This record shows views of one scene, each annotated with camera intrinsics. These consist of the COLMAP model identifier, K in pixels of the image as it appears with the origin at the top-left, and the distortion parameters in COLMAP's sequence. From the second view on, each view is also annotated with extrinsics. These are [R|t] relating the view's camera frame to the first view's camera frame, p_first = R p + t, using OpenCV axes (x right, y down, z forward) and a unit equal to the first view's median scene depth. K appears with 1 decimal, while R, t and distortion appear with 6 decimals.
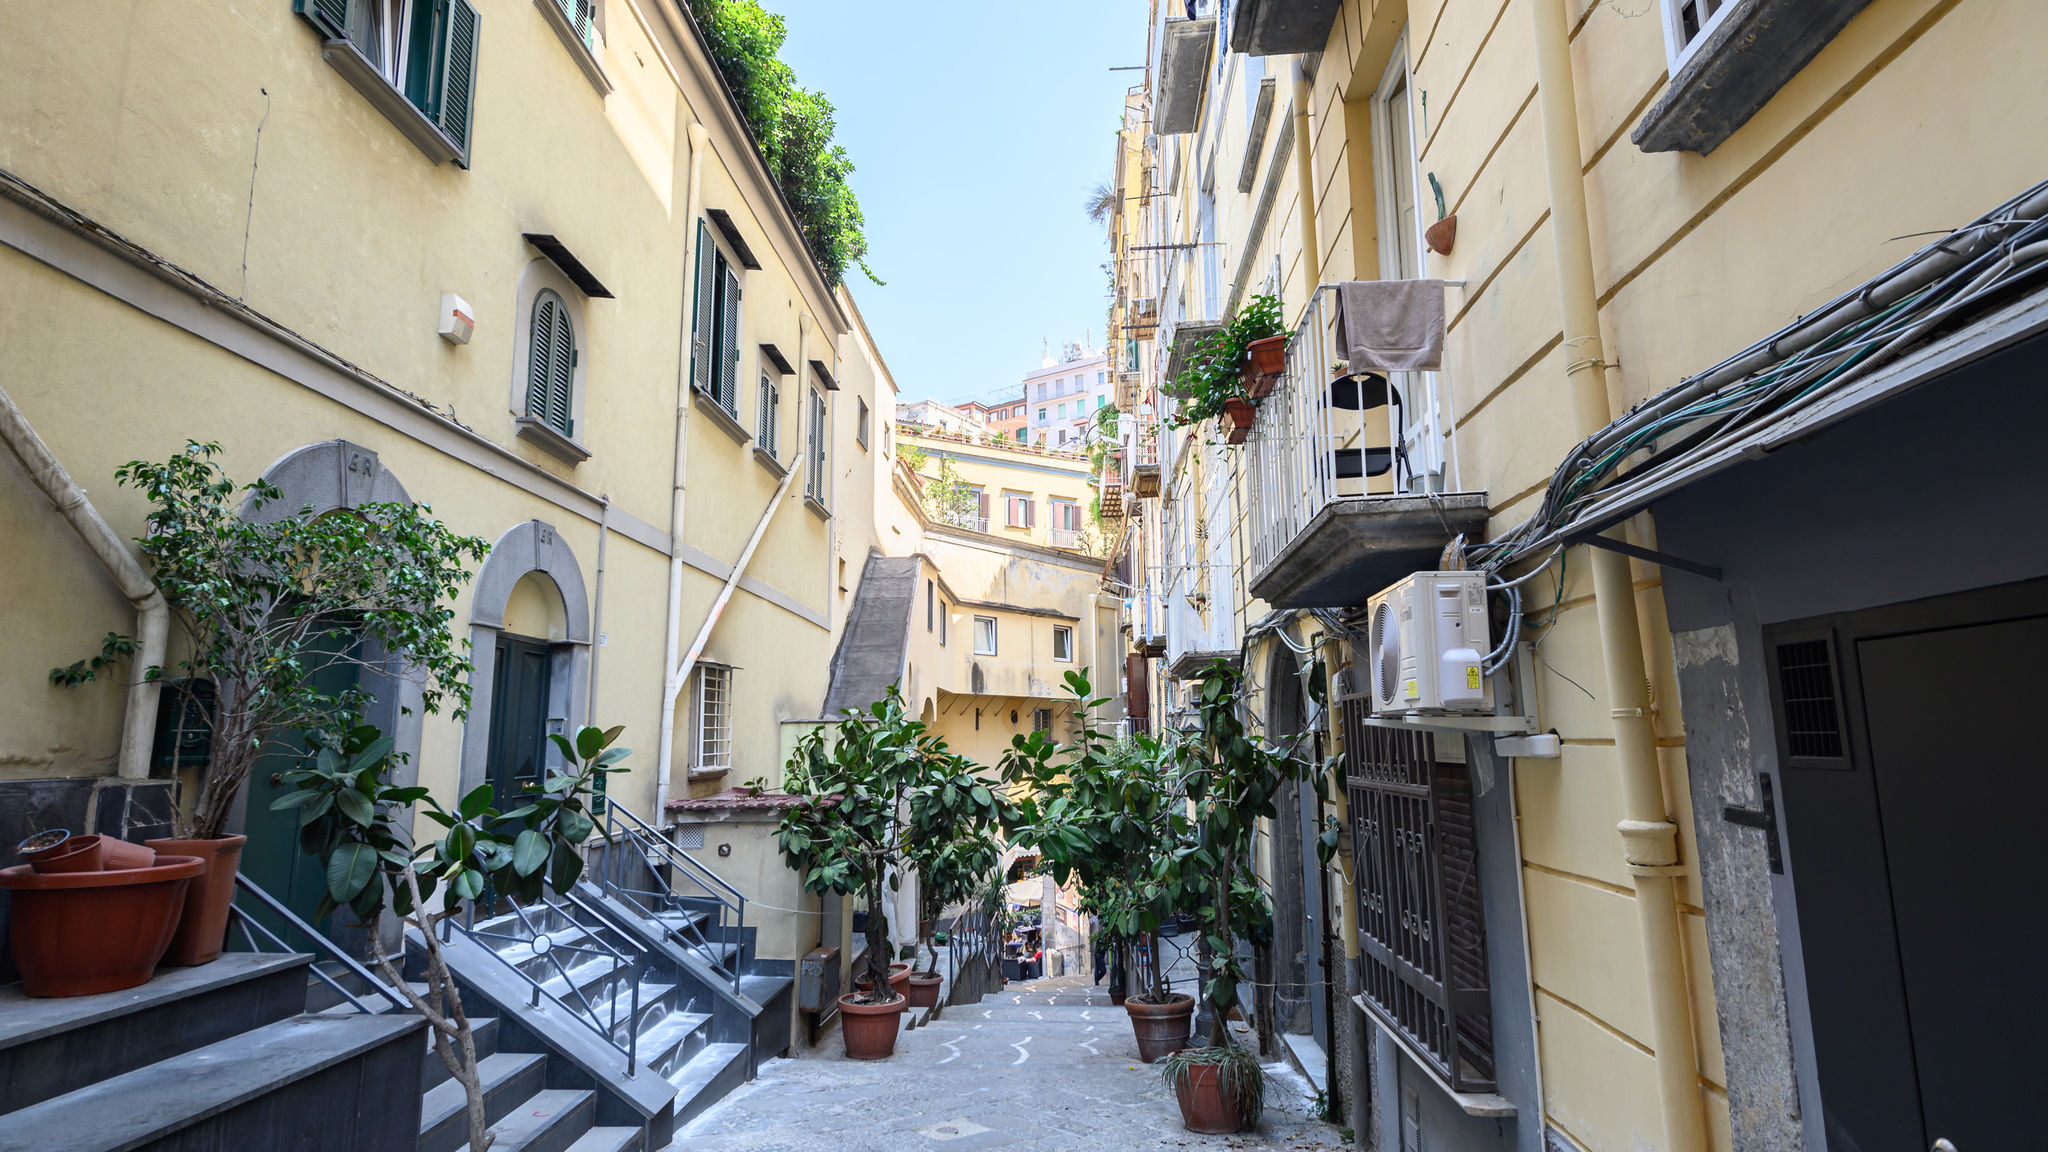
lens RADIAL K [[981.0, 0, 1024.0], [0, 981.0, 576.0], [0, 0, 1]] dist [0.003832, 0.000001]
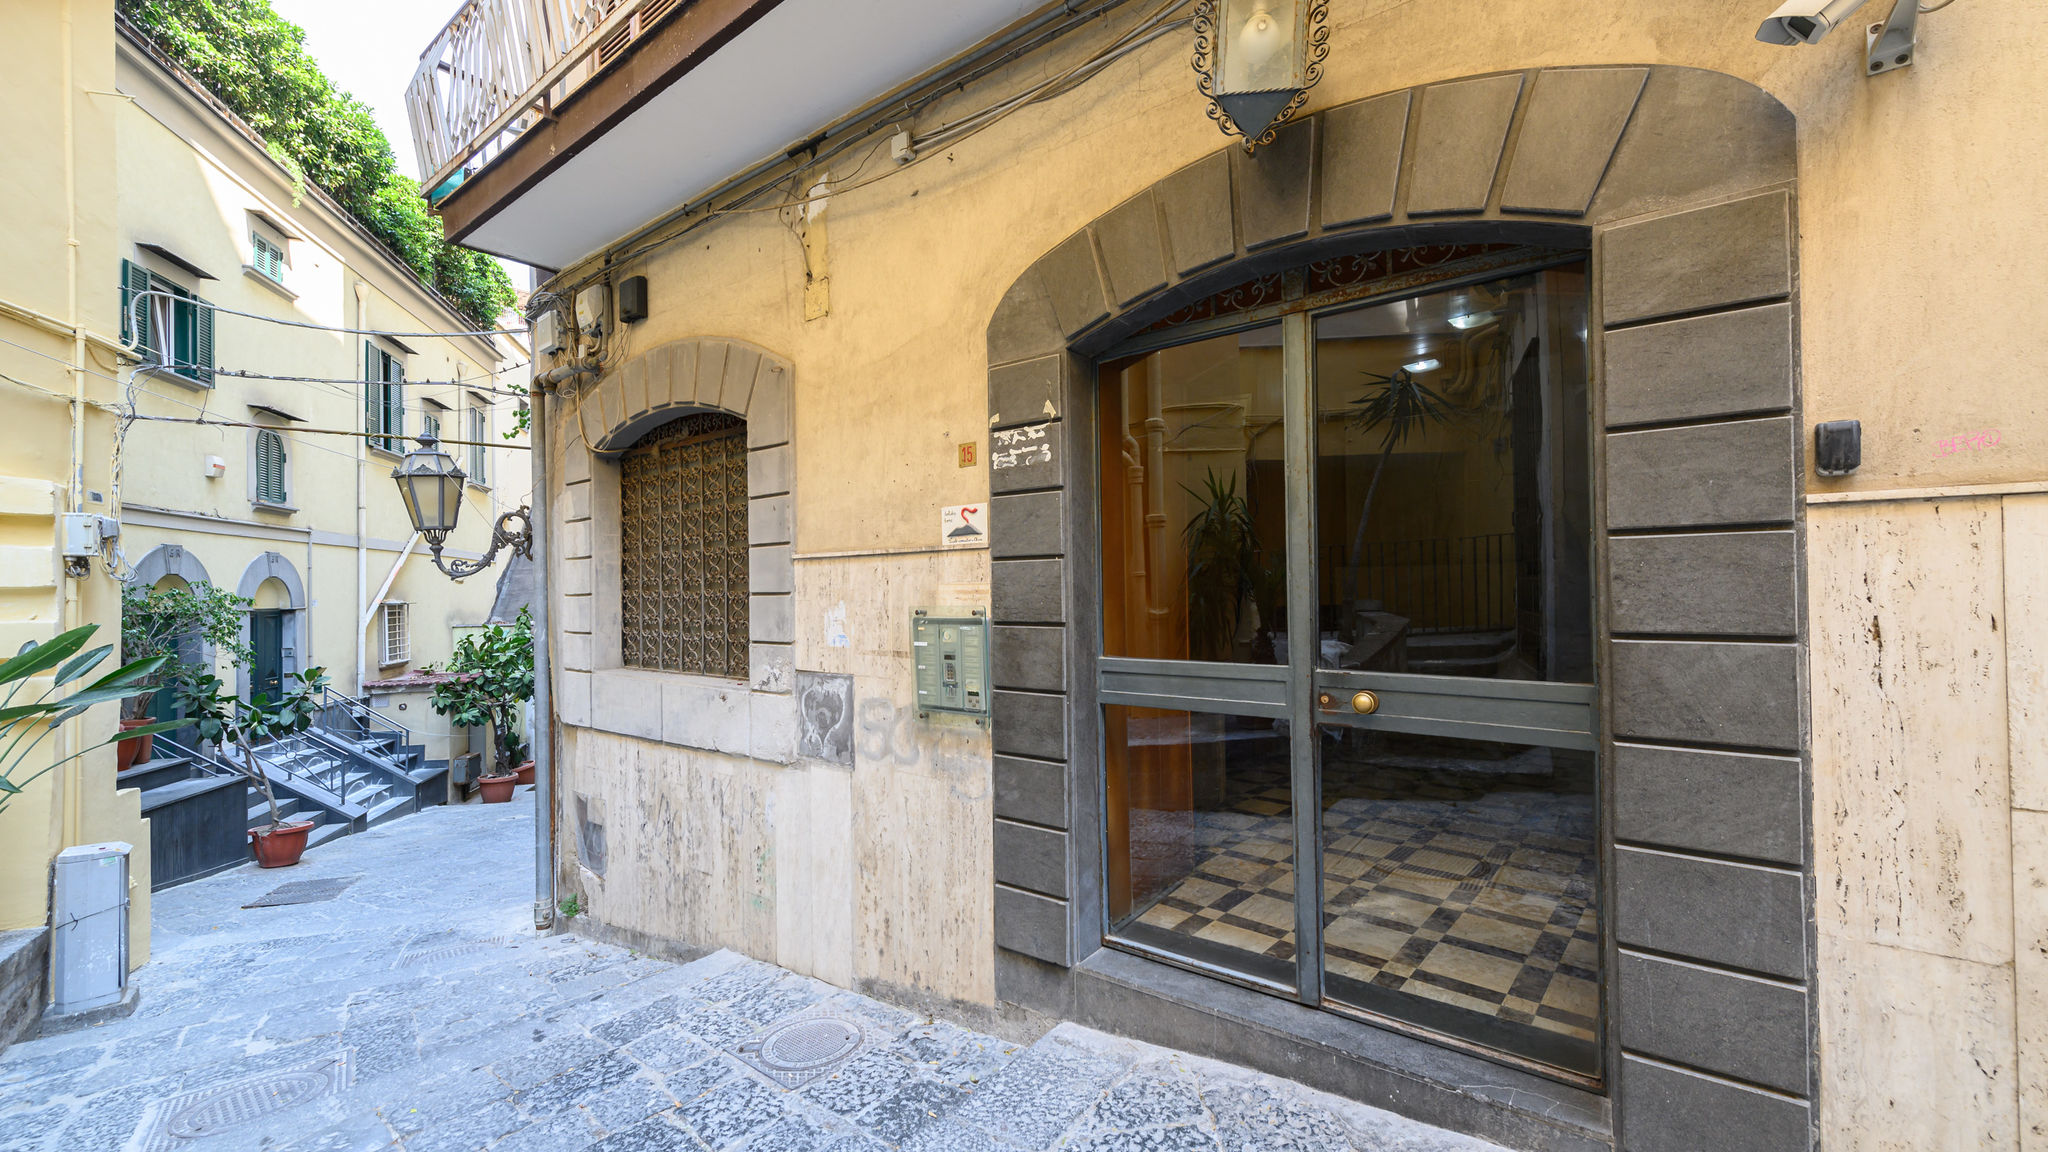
lens RADIAL K [[790.0, 0, 1024.0], [0, 790.0, 576.0], [0, 0, 1]] dist [-0.000592, -0.000320]
pose [[0.947618, 0.000955, 0.319403, 0.394605], [-0.047156, 0.989455, 0.136948, -0.269876], [-0.315904, -0.144836, 0.937671, -0.881118]]
